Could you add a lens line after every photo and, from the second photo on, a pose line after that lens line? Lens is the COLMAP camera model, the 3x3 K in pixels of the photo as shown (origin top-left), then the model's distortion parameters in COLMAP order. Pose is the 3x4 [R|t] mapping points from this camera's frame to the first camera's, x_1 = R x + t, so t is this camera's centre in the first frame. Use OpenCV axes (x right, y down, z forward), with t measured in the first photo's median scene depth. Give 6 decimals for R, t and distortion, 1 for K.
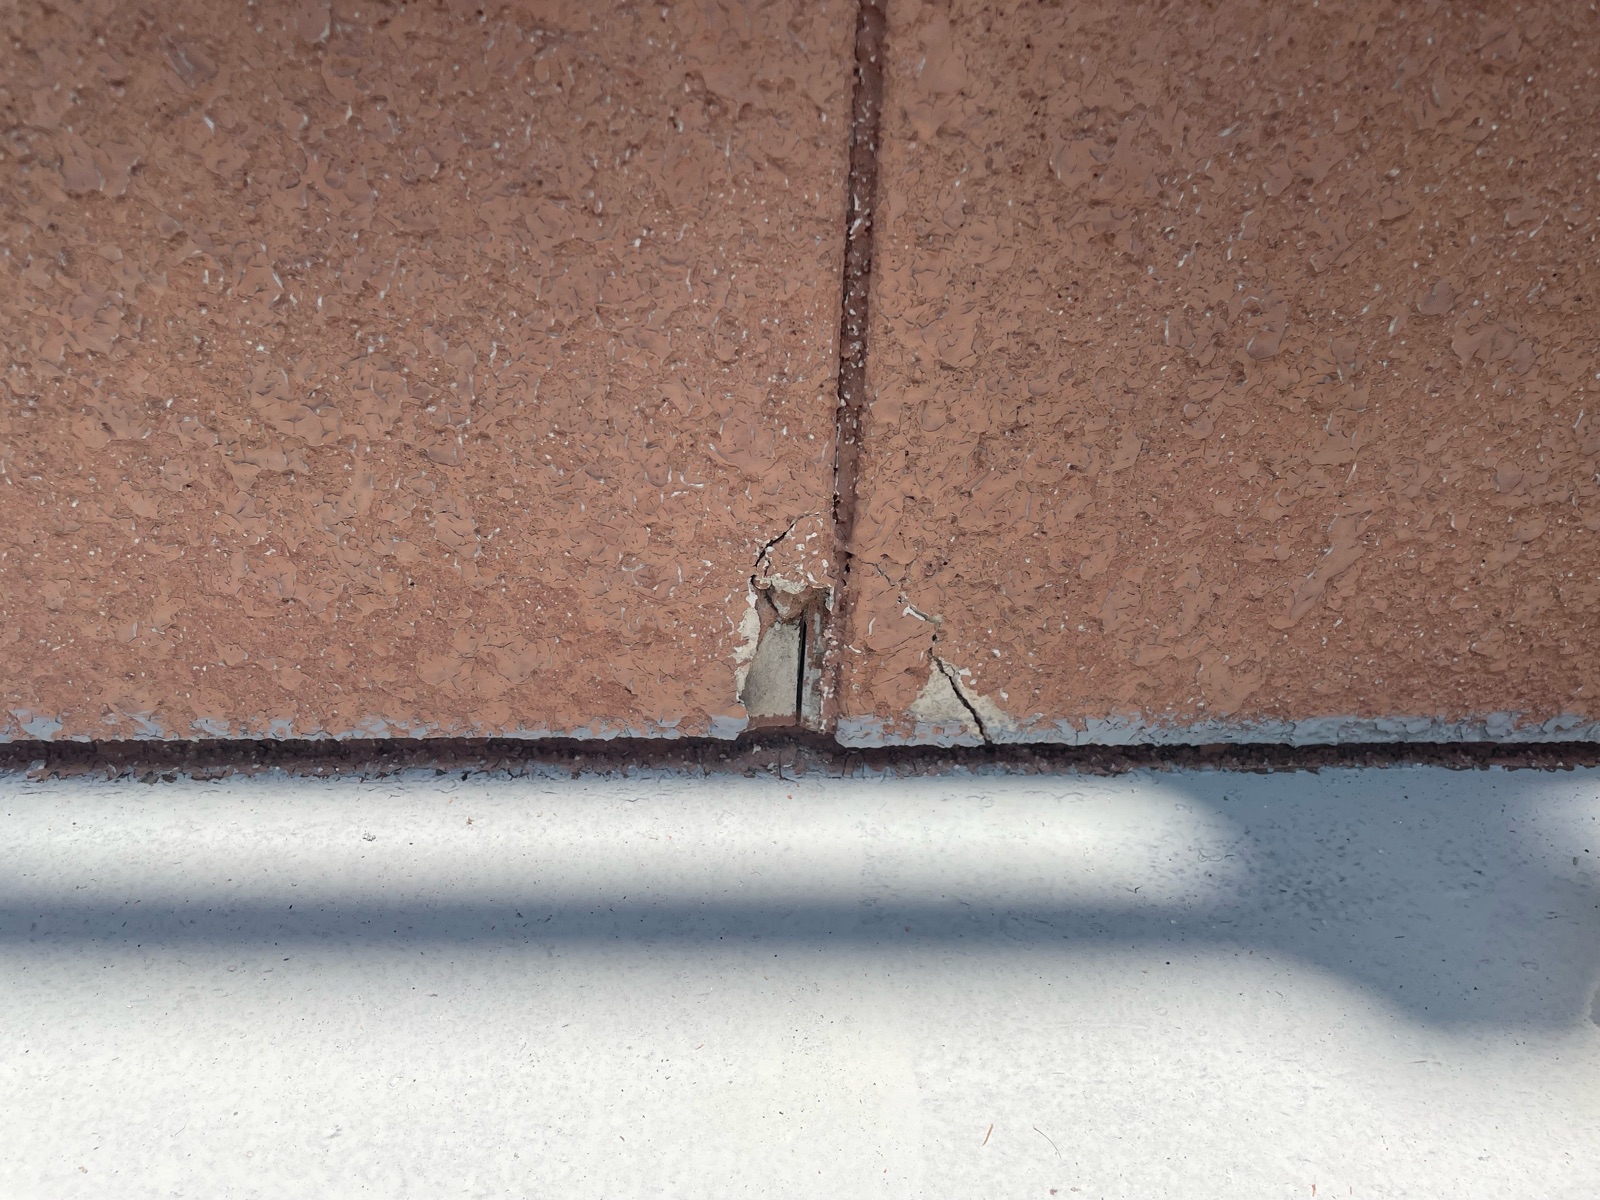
lens RADIAL K [[1264.6, 0, 782.3], [0, 1264.6, 574.7], [0, 0, 1]] dist [0.075693, -0.129329]
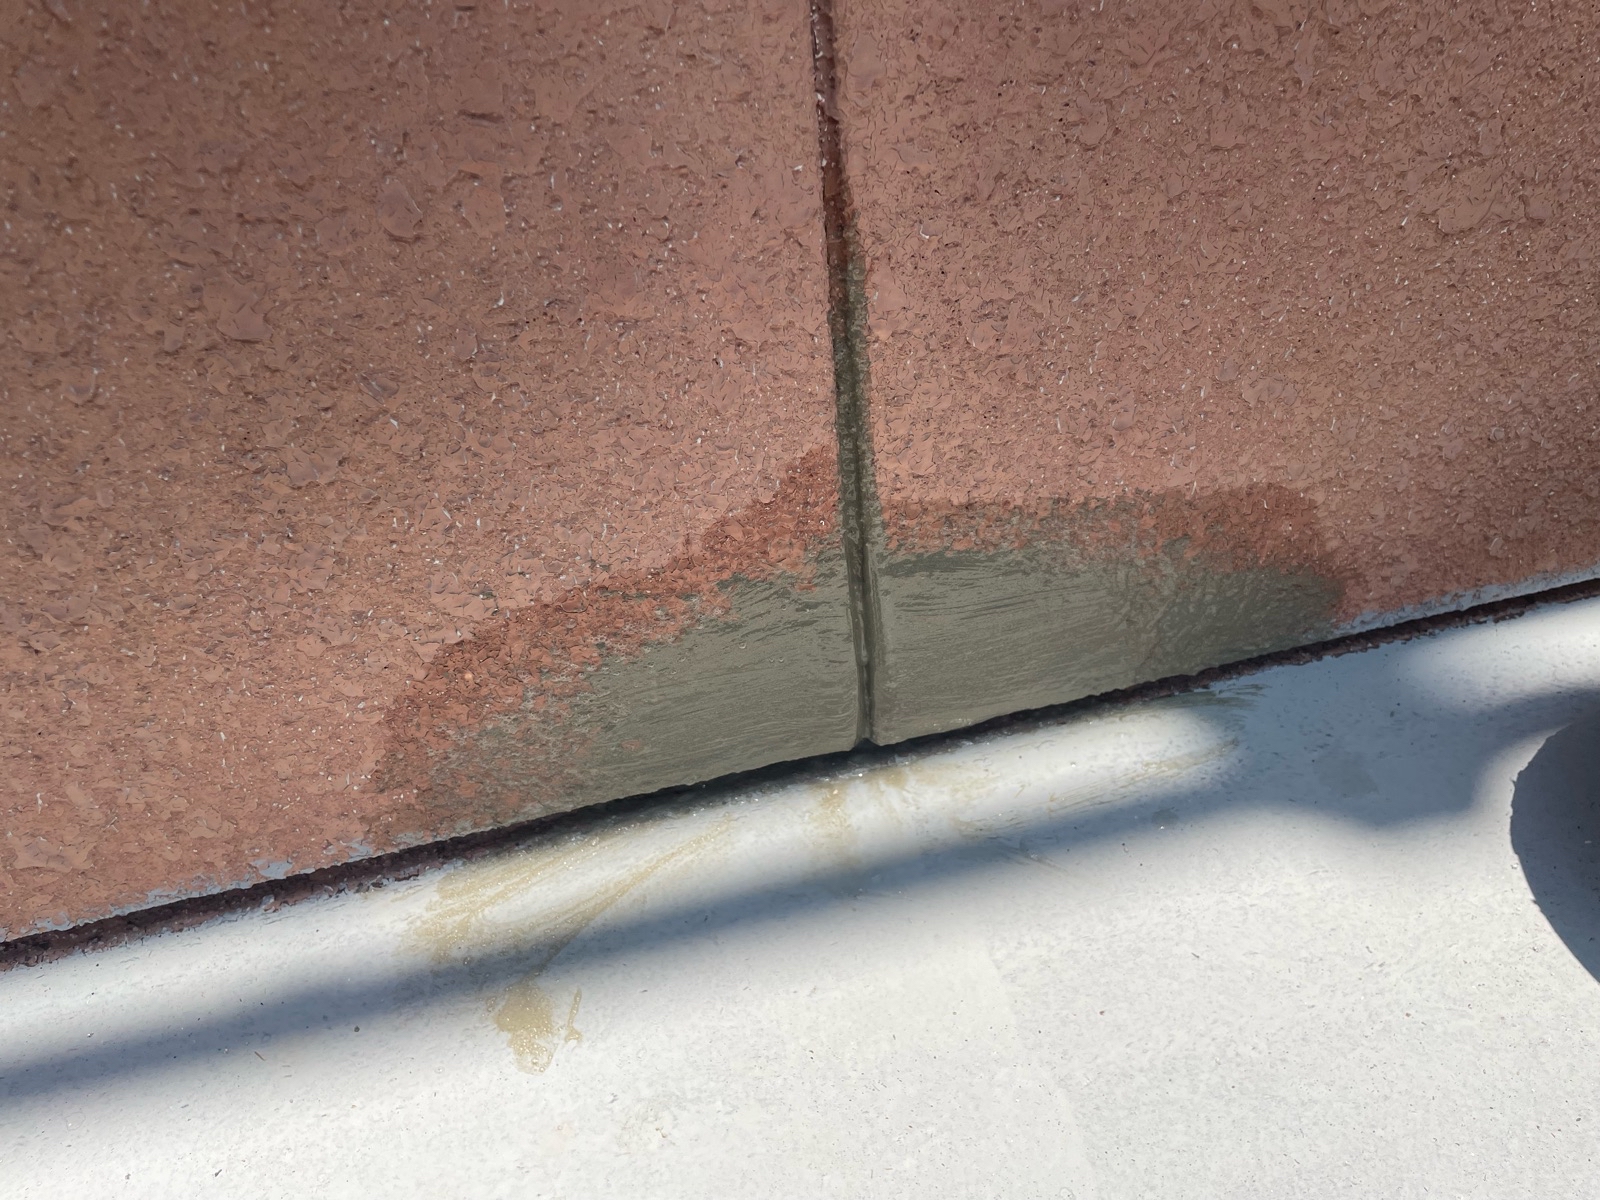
lens RADIAL K [[1264.6, 0, 782.3], [0, 1264.6, 574.7], [0, 0, 1]] dist [0.075693, -0.129329]
pose [[0.972319, -0.206811, 0.108738, -0.204360], [0.204574, 0.978345, 0.031465, -0.135484], [-0.112891, -0.008349, 0.993572, -0.421978]]
